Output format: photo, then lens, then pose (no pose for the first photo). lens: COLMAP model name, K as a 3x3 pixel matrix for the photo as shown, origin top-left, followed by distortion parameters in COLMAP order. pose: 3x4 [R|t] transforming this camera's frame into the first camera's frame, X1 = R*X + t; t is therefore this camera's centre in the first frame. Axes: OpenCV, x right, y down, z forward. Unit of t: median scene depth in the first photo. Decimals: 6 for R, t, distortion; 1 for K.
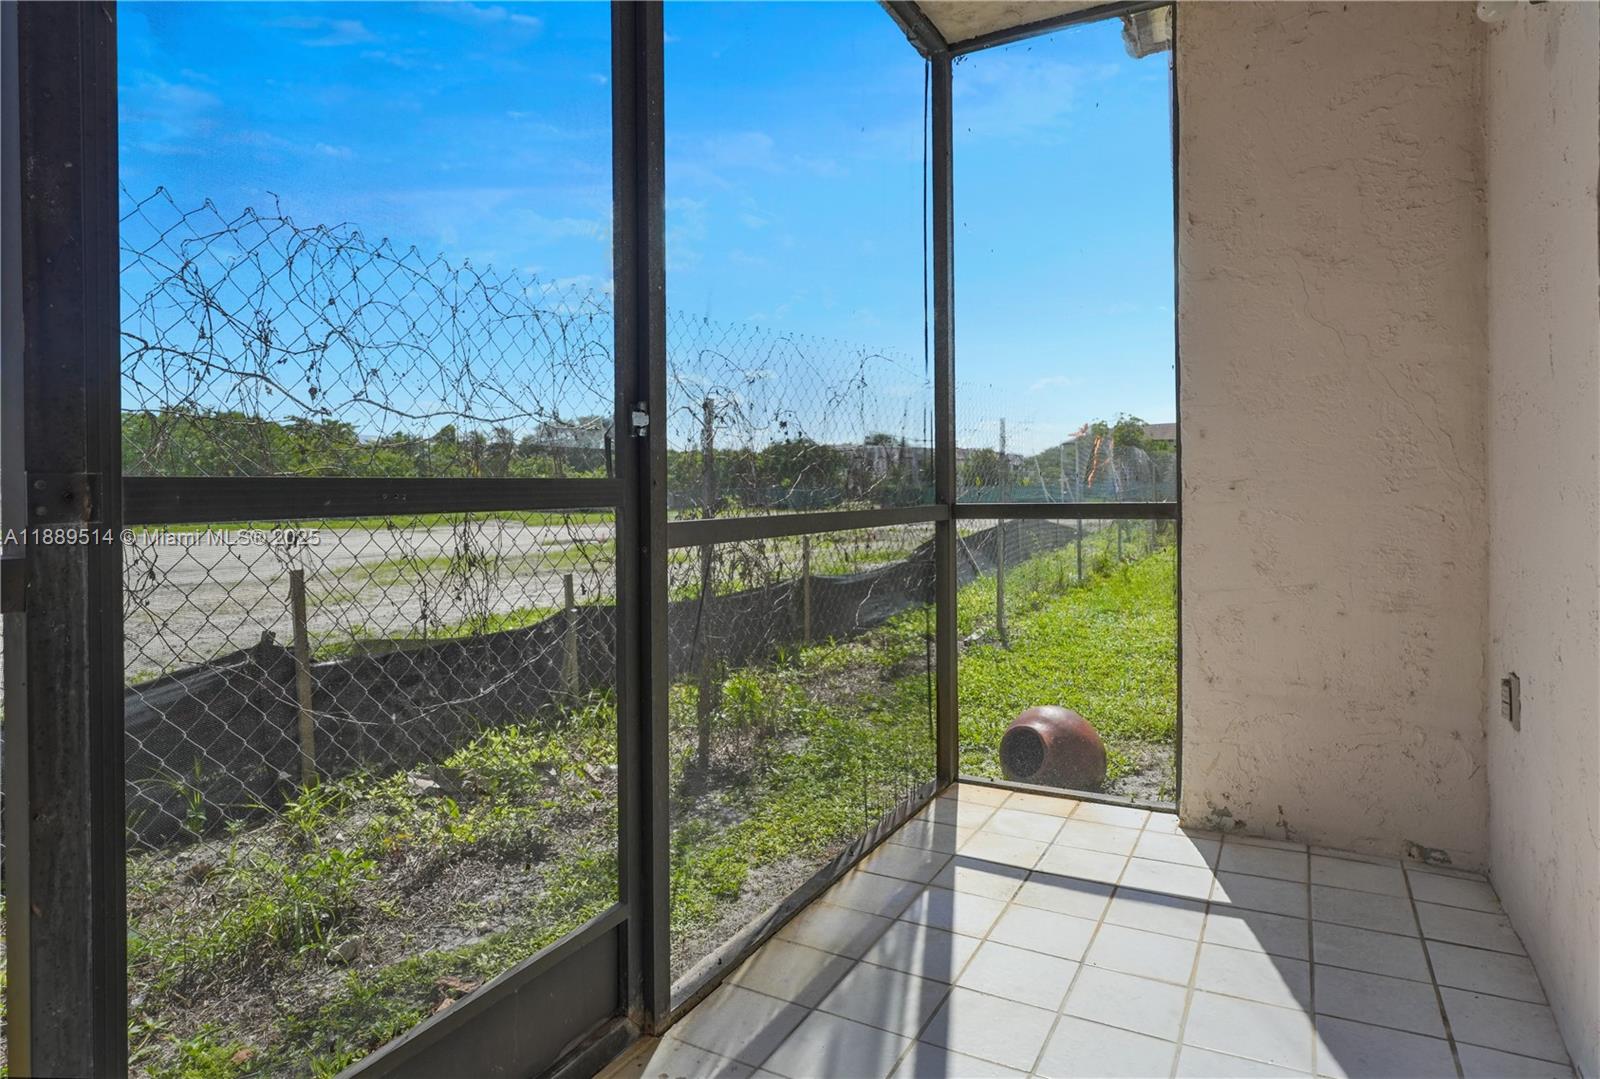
lens RADIAL K [[923.7, 0, 792.6], [0, 923.7, 495.4], [0, 0, 1]] dist [-0.004354, -0.001059]
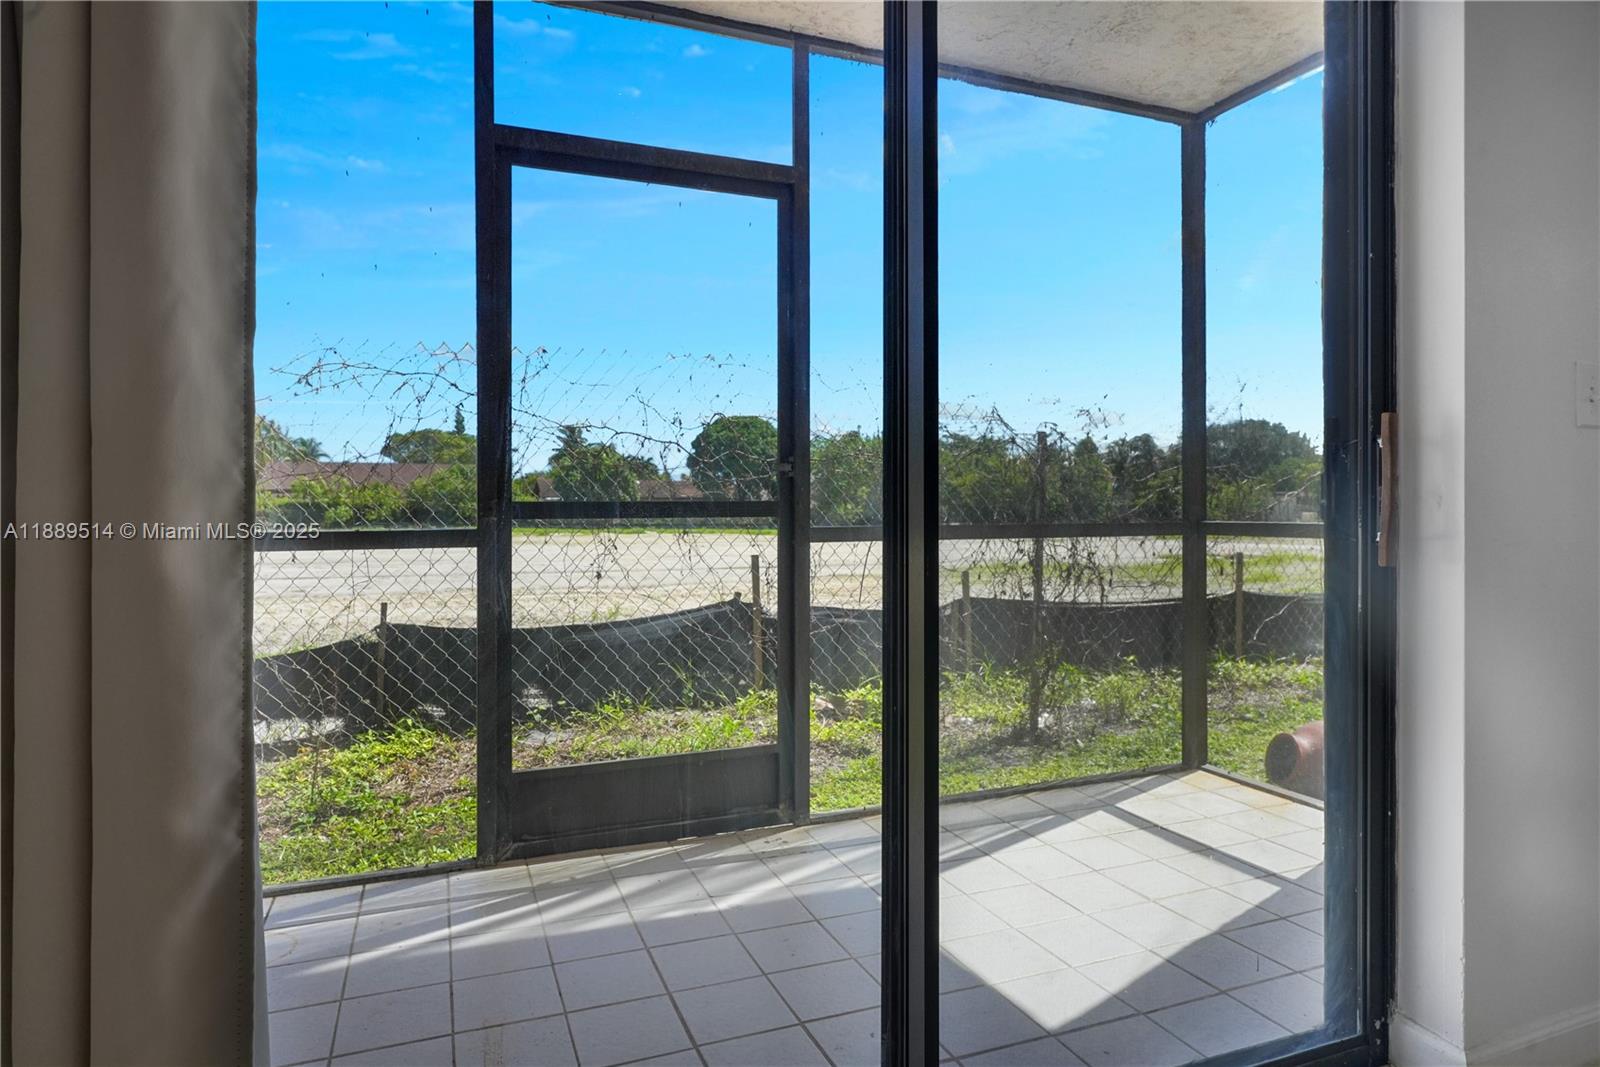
lens RADIAL K [[934.5, 0, 799.9], [0, 934.5, 505.2], [0, 0, 1]] dist [-0.000496, -0.000205]
pose [[0.777540, 0.008458, -0.628776, 0.661423], [-0.010271, 0.999947, 0.000750, -0.008119], [0.628749, 0.005876, 0.777586, -0.244892]]
